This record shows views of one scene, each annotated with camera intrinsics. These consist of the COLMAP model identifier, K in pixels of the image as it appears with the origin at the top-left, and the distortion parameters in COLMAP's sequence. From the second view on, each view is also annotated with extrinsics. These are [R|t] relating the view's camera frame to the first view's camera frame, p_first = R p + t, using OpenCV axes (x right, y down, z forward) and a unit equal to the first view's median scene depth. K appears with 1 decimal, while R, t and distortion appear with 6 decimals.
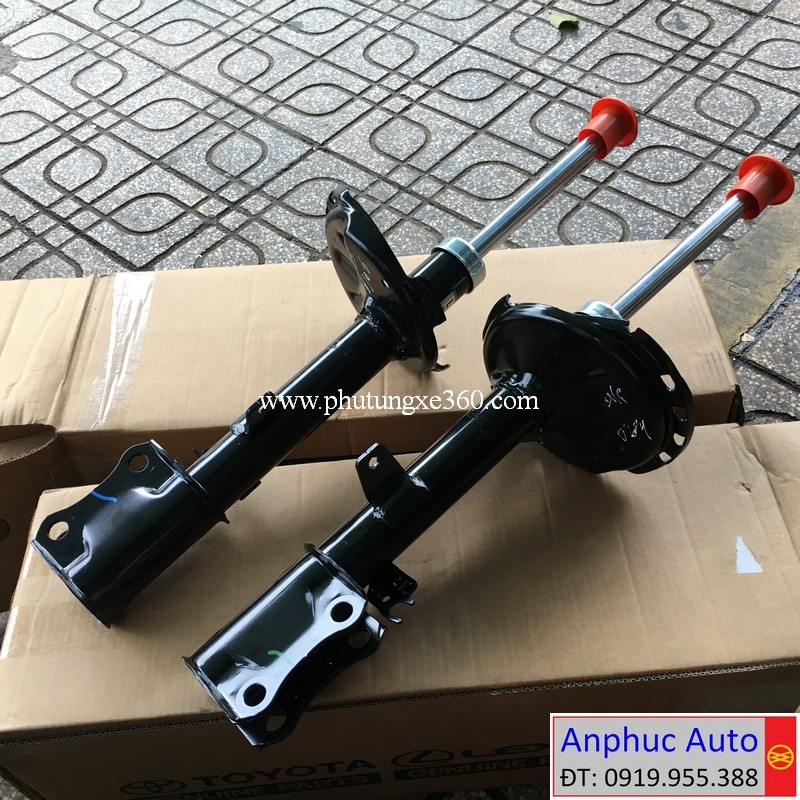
lens RADIAL K [[906.3, 0, 396.4], [0, 906.3, 398.9], [0, 0, 1]] dist [0.020057, 0.000000]
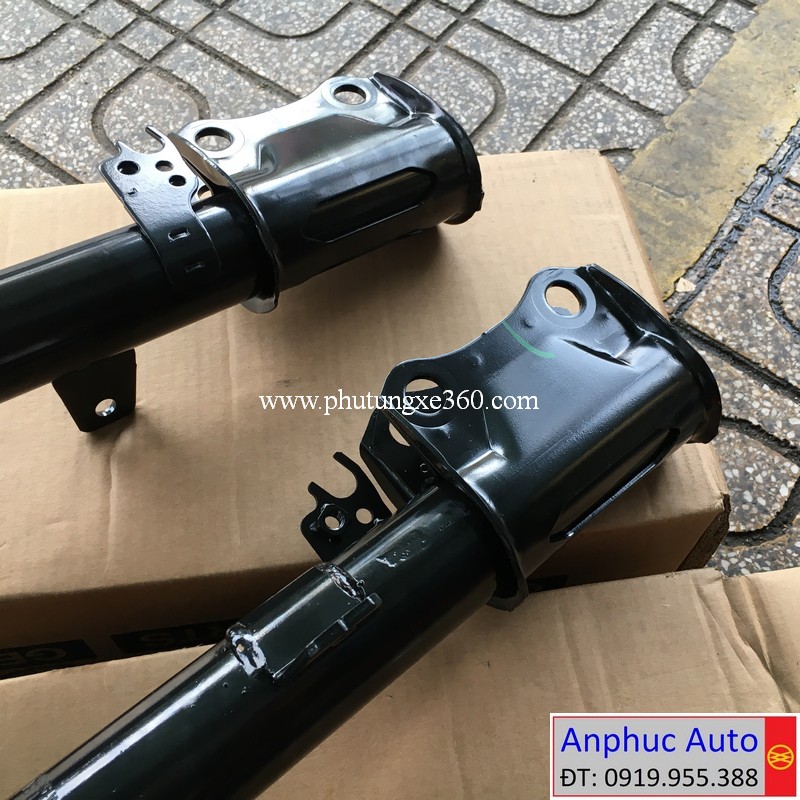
lens RADIAL K [[906.3, 0, 403.9], [0, 906.3, 407.1], [0, 0, 1]] dist [0.020057, 0.000000]
pose [[0.989228, -0.036338, 0.141803, 0.079240], [0.008401, 0.981196, 0.192830, -0.084829], [-0.146144, -0.189562, 0.970932, 0.315243]]
